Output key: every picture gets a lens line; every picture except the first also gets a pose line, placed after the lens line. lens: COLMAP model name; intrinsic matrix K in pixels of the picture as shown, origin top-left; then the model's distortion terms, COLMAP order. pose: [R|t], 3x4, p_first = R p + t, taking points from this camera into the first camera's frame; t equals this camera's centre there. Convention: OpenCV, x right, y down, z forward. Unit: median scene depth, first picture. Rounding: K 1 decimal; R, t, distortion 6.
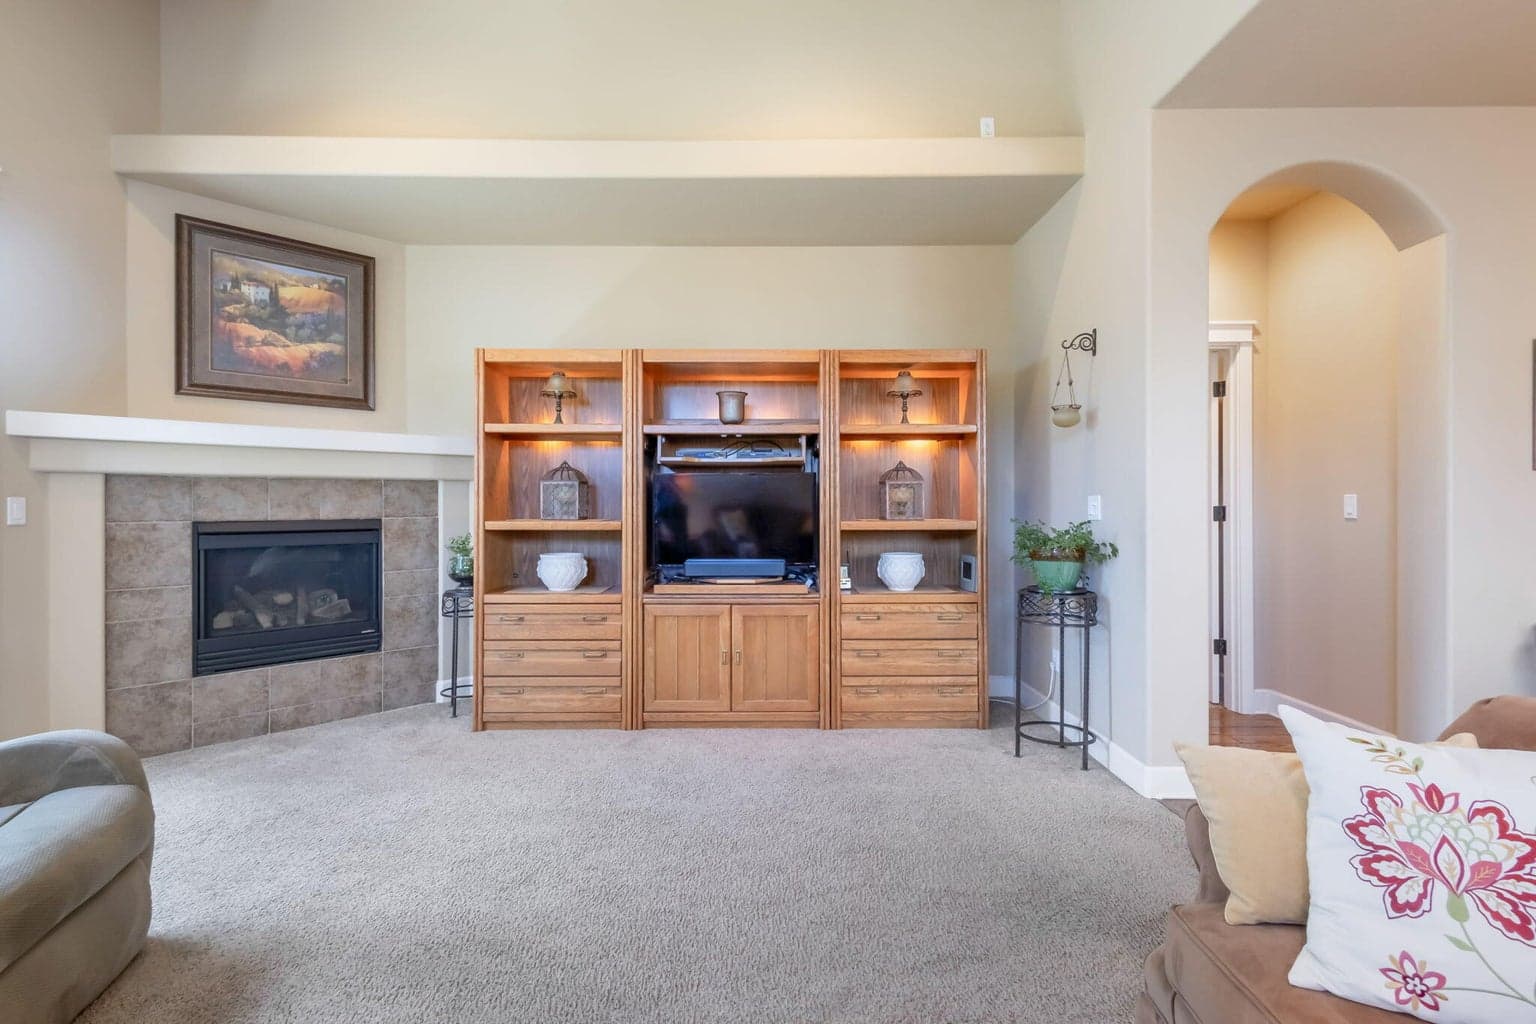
lens RADIAL K [[706.1, 0, 761.6], [0, 706.1, 503.3], [0, 0, 1]] dist [0.012633, -0.003607]
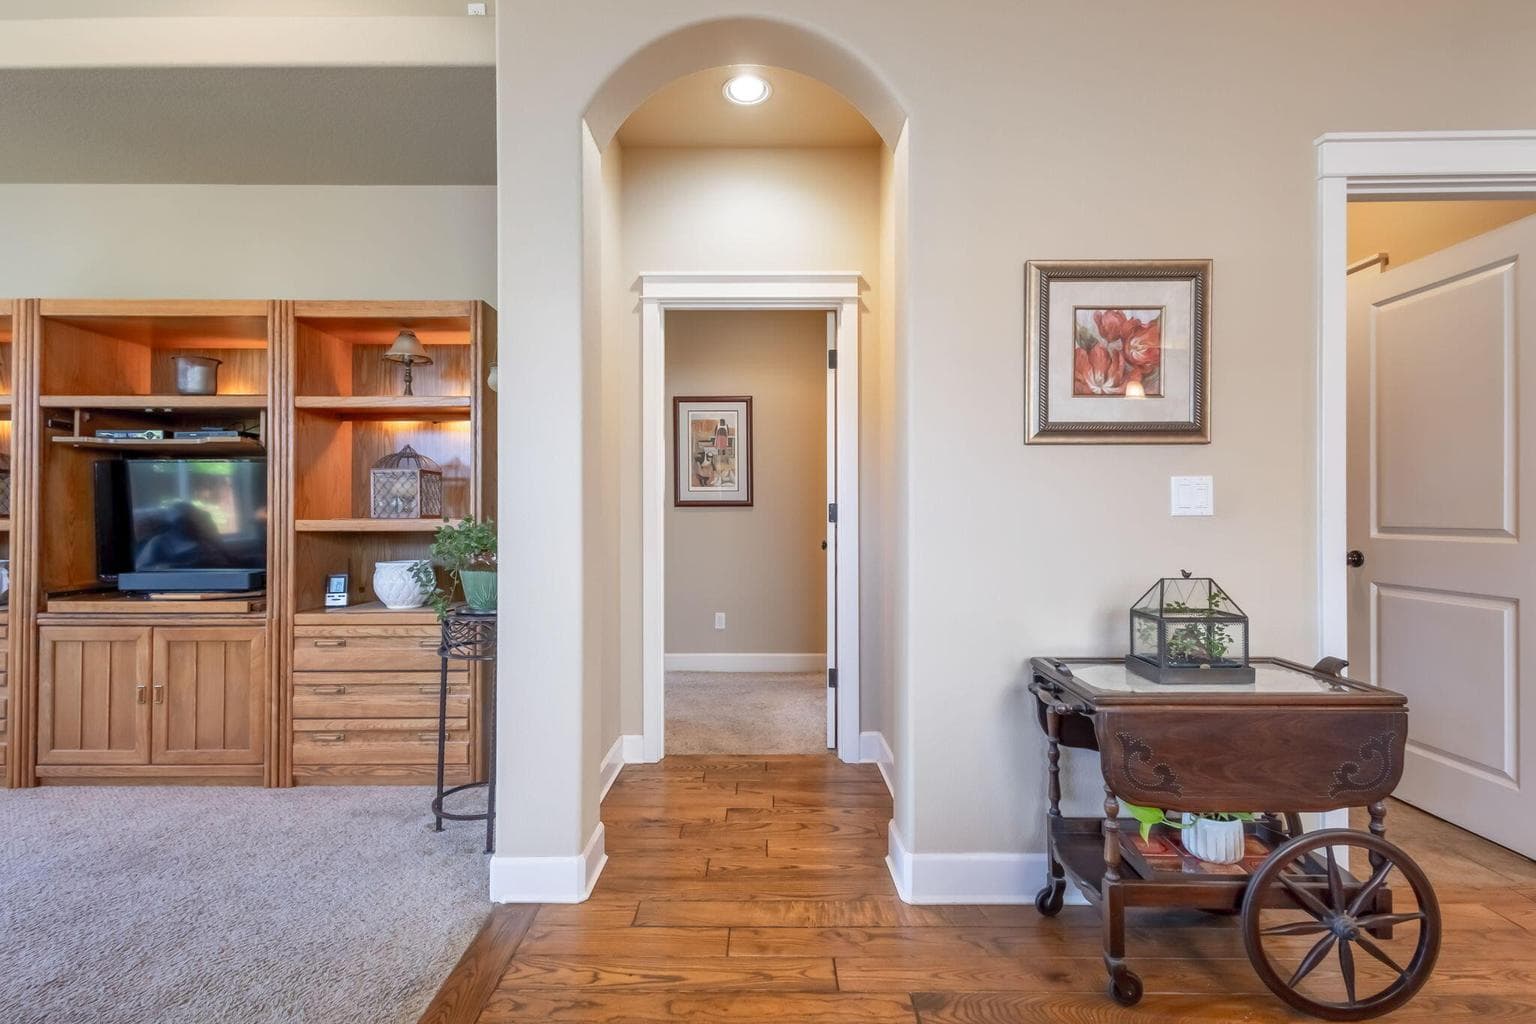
lens RADIAL K [[706.1, 0, 772.6], [0, 706.1, 509.4], [0, 0, 1]] dist [0.012633, -0.003607]
pose [[0.999978, 0.001714, -0.006331, 0.645393], [-0.001766, 0.999966, -0.008116, 0.019374], [0.006316, 0.008127, 0.999947, 0.219084]]
